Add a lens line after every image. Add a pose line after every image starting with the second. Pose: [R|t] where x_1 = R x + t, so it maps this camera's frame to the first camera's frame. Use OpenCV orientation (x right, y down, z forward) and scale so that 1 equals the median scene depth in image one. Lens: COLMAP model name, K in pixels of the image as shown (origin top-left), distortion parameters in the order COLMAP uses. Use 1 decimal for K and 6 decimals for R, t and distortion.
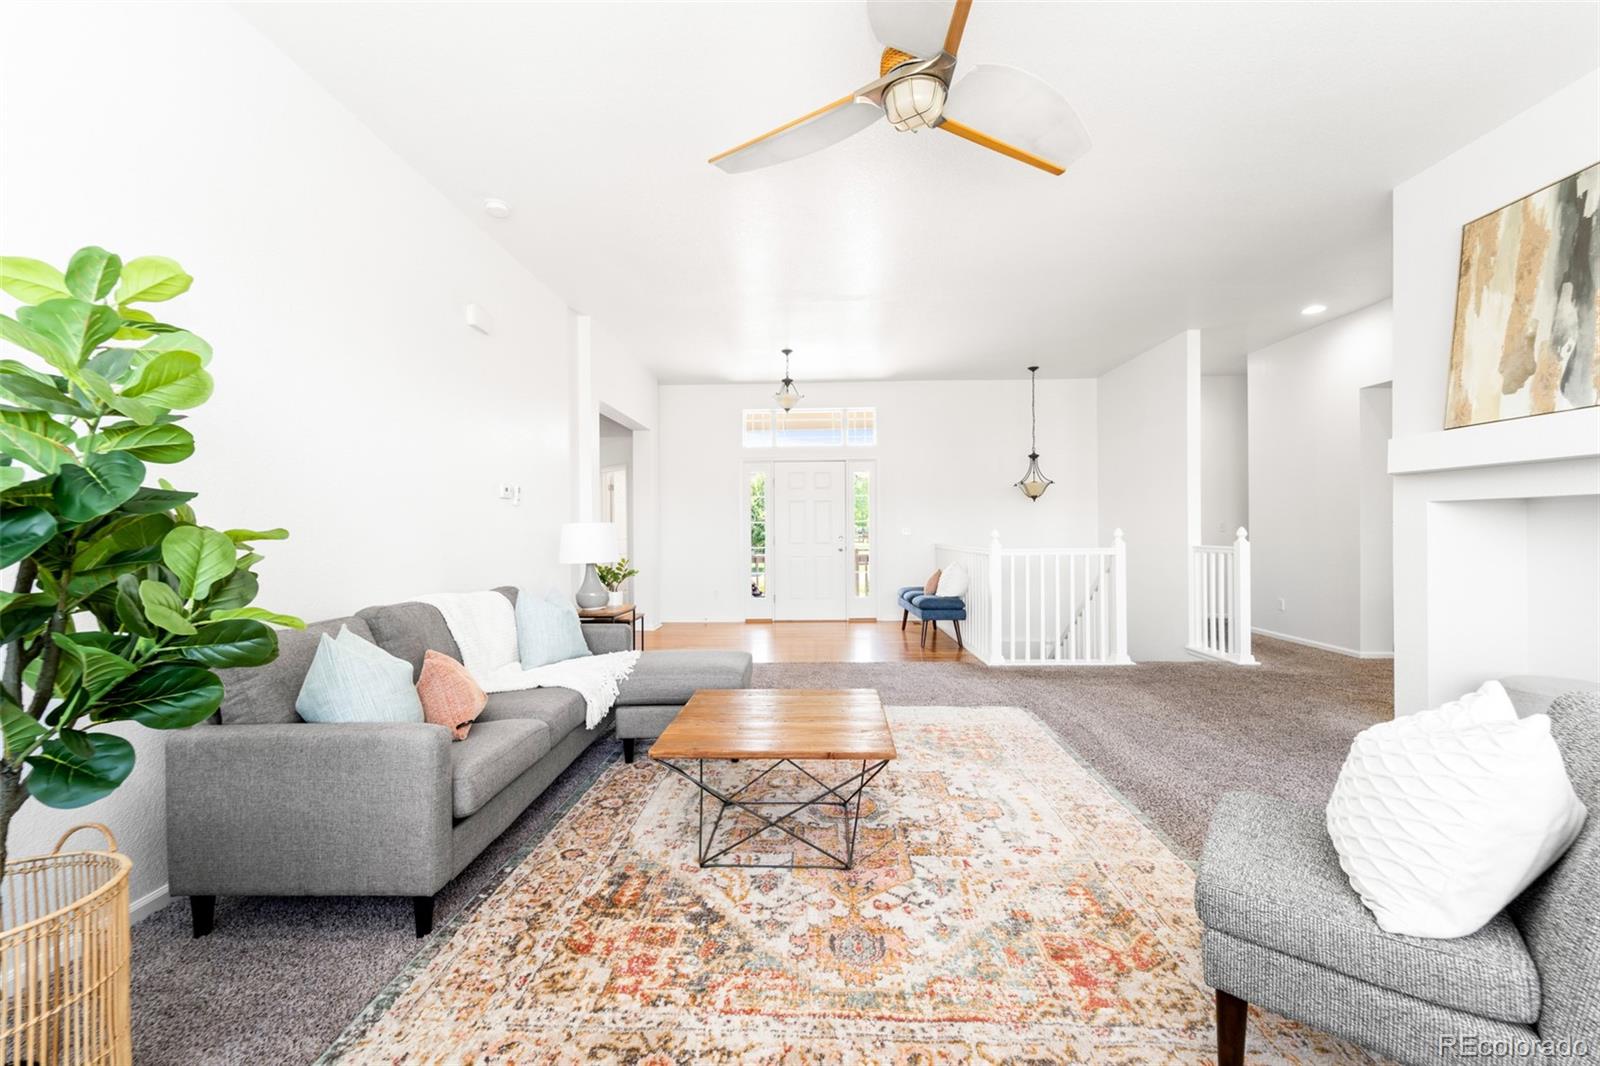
lens RADIAL K [[648.3, 0, 801.9], [0, 648.3, 529.0], [0, 0, 1]] dist [-0.002416, -0.000056]
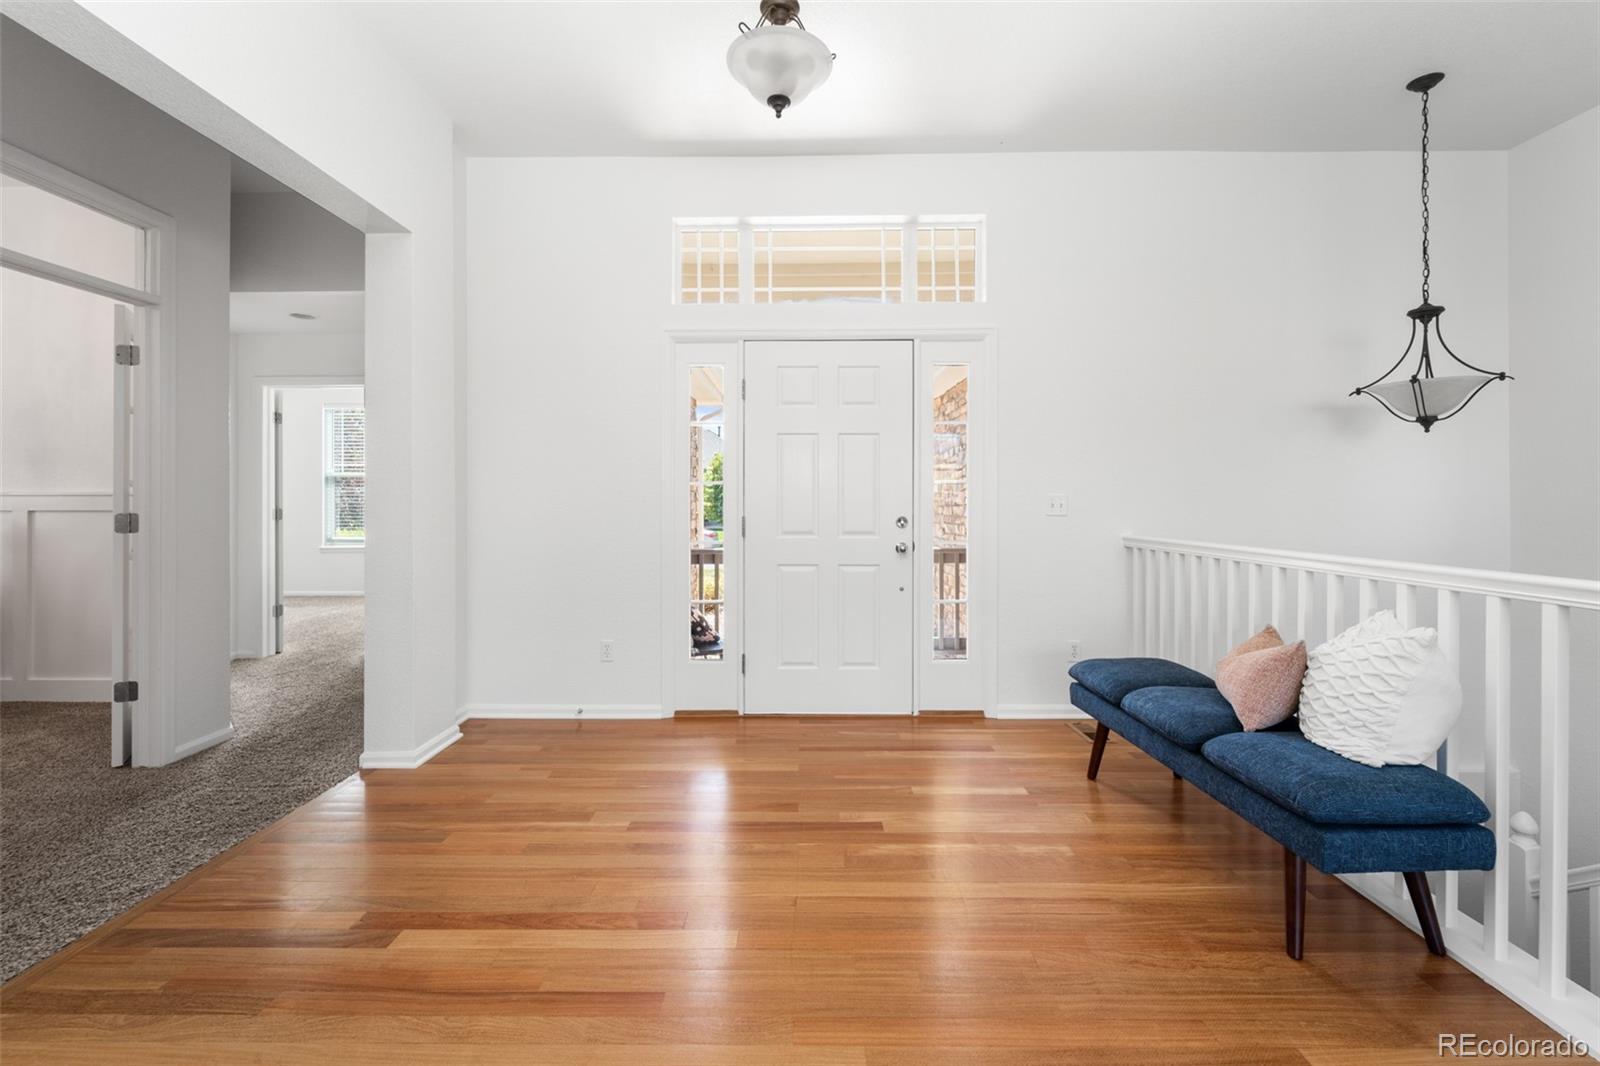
lens RADIAL K [[648.3, 0, 792.9], [0, 648.3, 503.3], [0, 0, 1]] dist [-0.002416, -0.000056]
pose [[0.999696, 0.010648, 0.022218, -0.062121], [-0.010699, 0.999940, 0.002156, 0.002091], [-0.022193, -0.002394, 0.999751, 1.801932]]
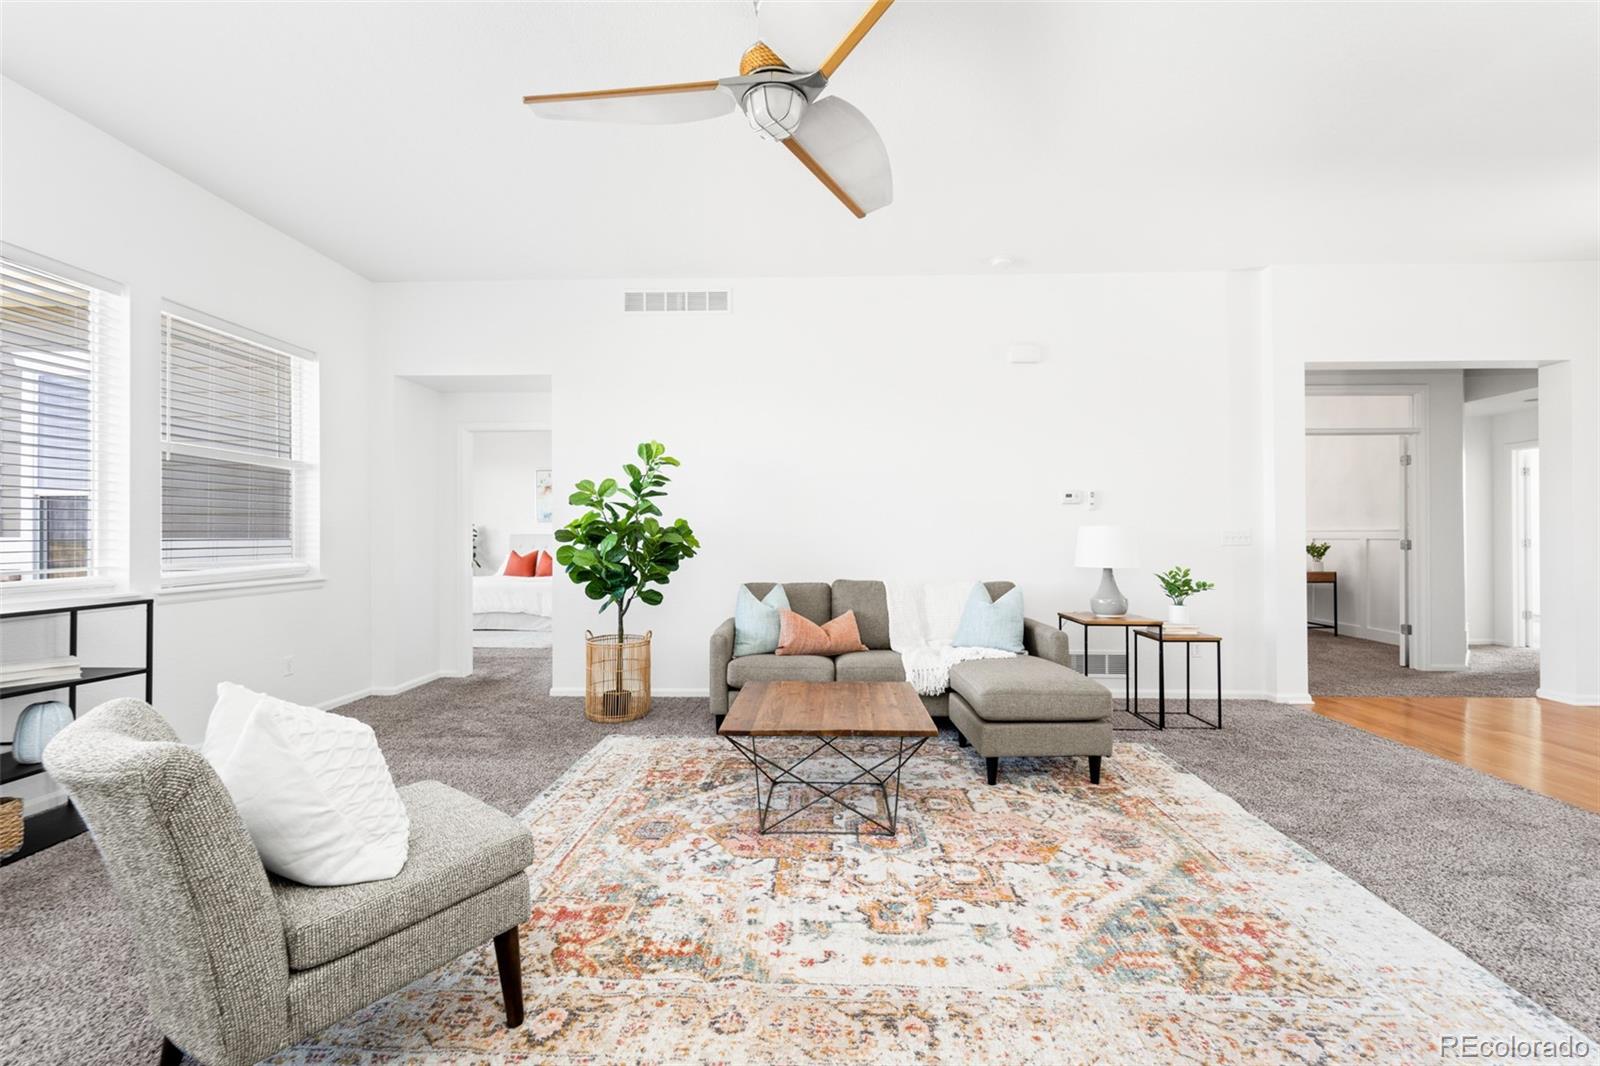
lens RADIAL K [[648.3, 0, 804.2], [0, 648.3, 530.5], [0, 0, 1]] dist [-0.002416, -0.000056]
pose [[-0.004247, 0.002534, -0.999988, 1.018239], [0.003172, 0.999992, 0.002521, -0.010314], [0.999986, -0.003161, -0.004255, 0.906954]]
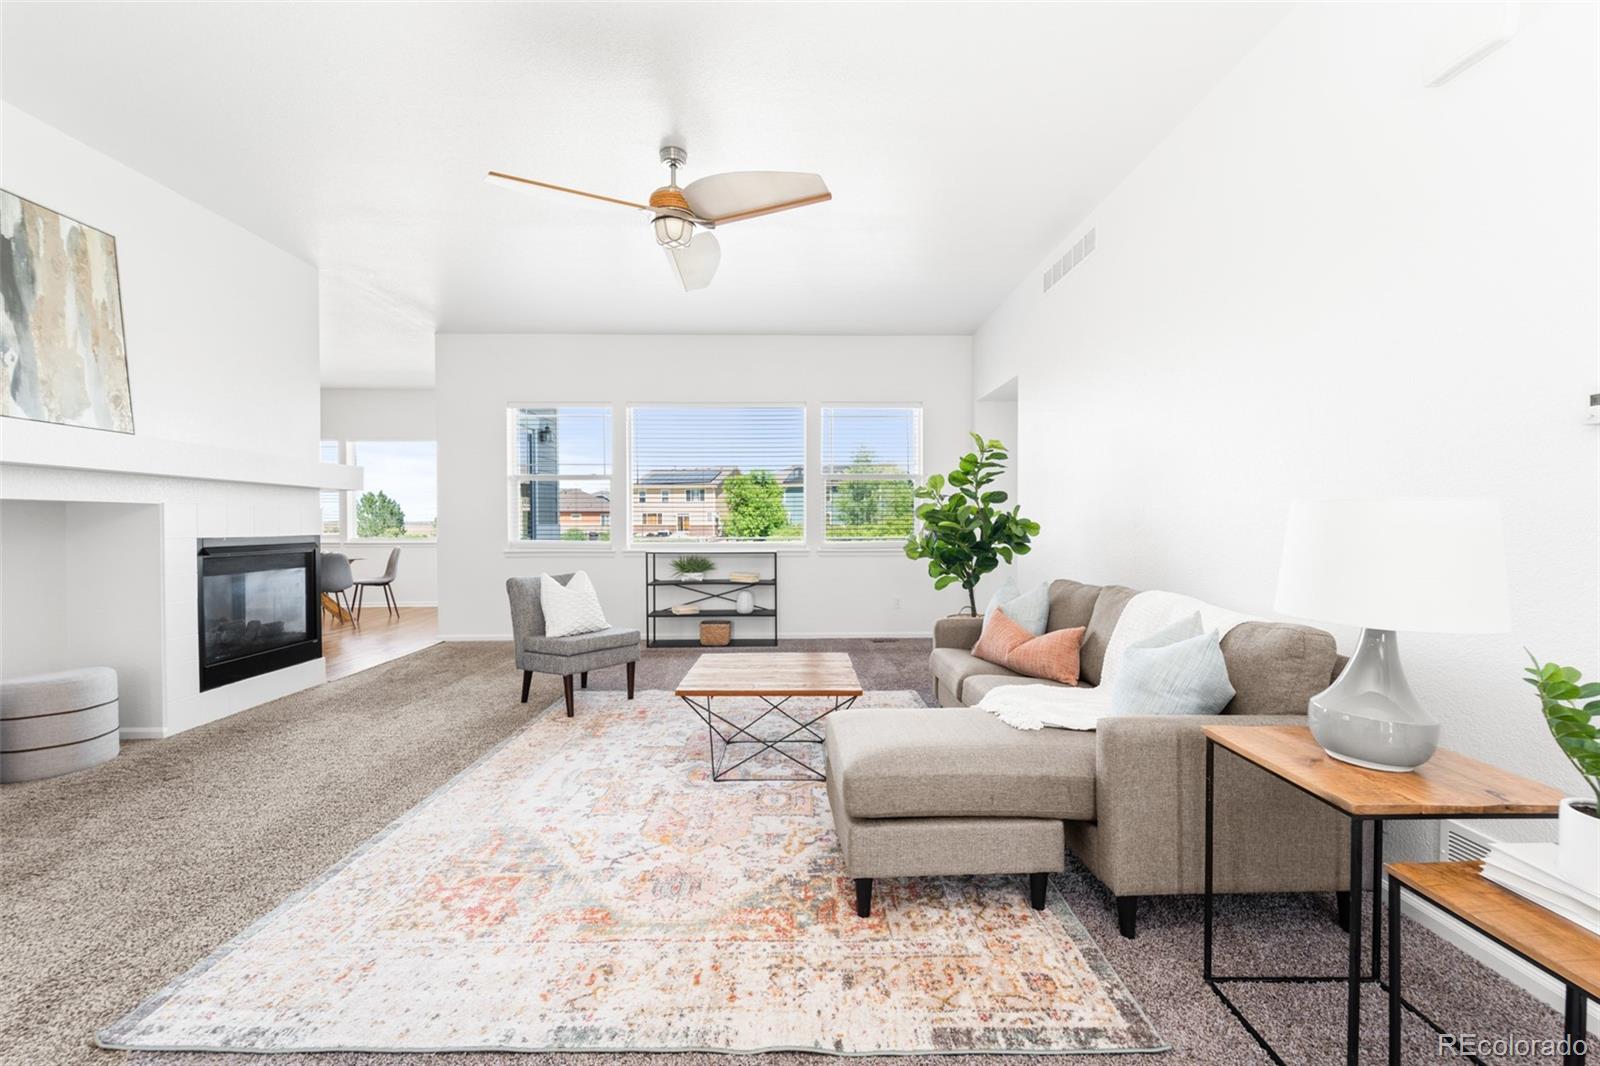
lens RADIAL K [[648.3, 0, 807.0], [0, 648.3, 530.5], [0, 0, 1]] dist [-0.002416, -0.000056]
pose [[-0.998637, 0.009806, -0.051254, -0.036441], [0.009003, 0.999833, 0.015874, -0.006640], [0.051401, 0.015391, -0.998559, 2.143887]]
